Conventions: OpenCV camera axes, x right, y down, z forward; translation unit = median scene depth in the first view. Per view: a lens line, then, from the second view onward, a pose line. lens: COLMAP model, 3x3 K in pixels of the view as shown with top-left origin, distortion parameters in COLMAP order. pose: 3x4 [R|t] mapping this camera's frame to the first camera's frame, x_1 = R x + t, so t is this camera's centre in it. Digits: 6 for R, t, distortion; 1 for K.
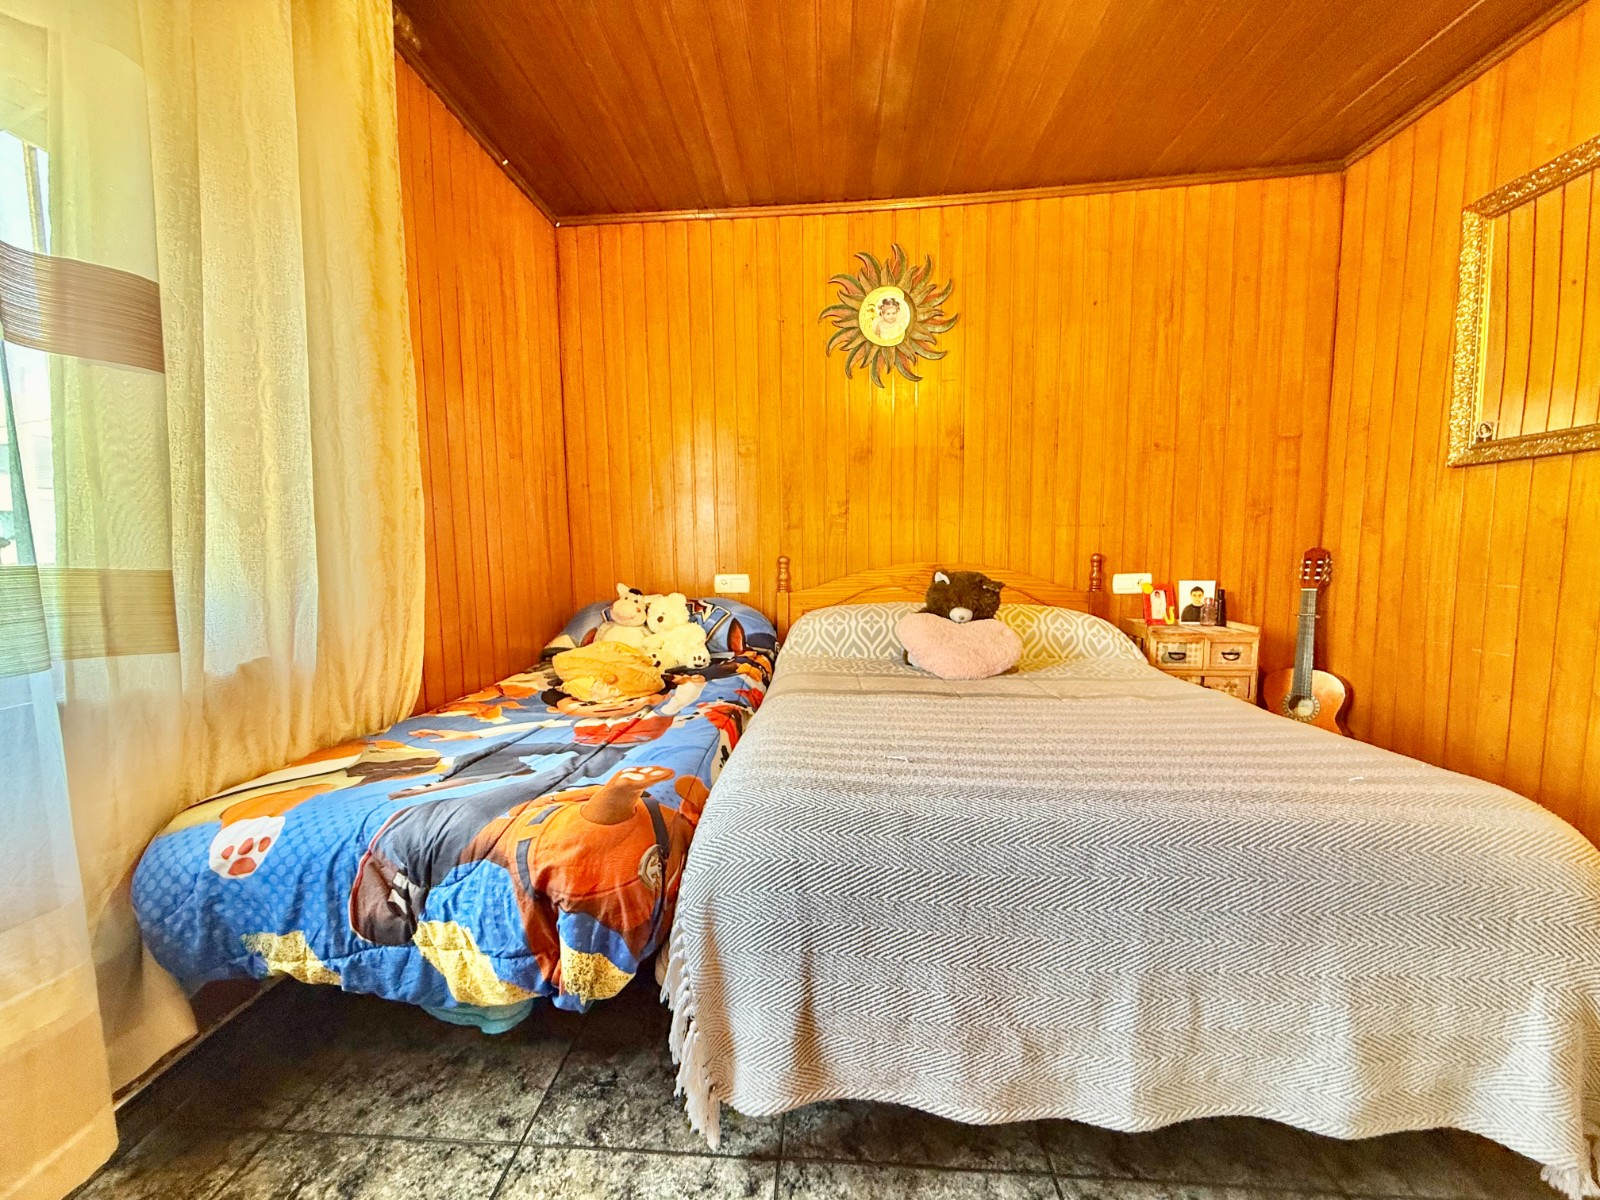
lens RADIAL K [[635.6, 0, 796.2], [0, 635.6, 598.6], [0, 0, 1]] dist [0.000565, -0.000260]
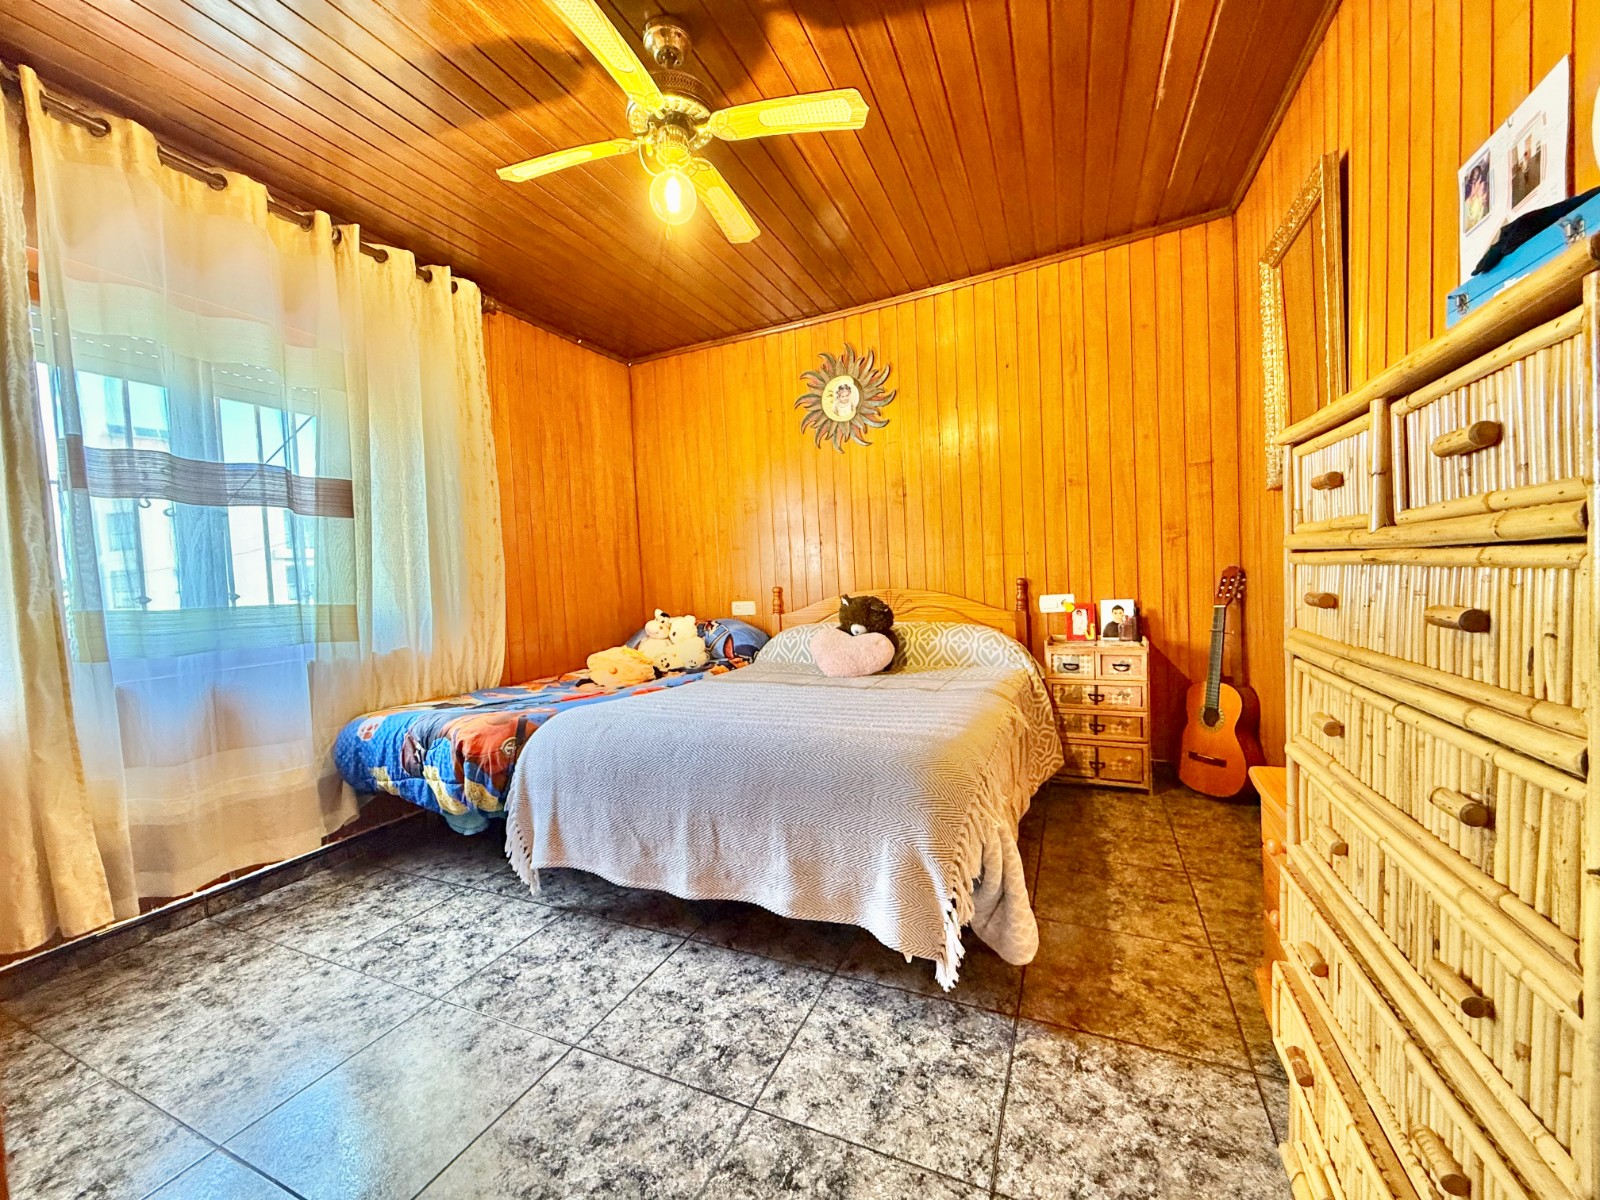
lens RADIAL K [[635.6, 0, 793.9], [0, 635.6, 597.5], [0, 0, 1]] dist [0.000565, -0.000260]
pose [[0.936652, -0.019441, -0.349721, 0.548323], [0.004103, 0.998999, -0.044546, 0.015814], [0.350236, 0.040289, 0.935794, -0.244916]]
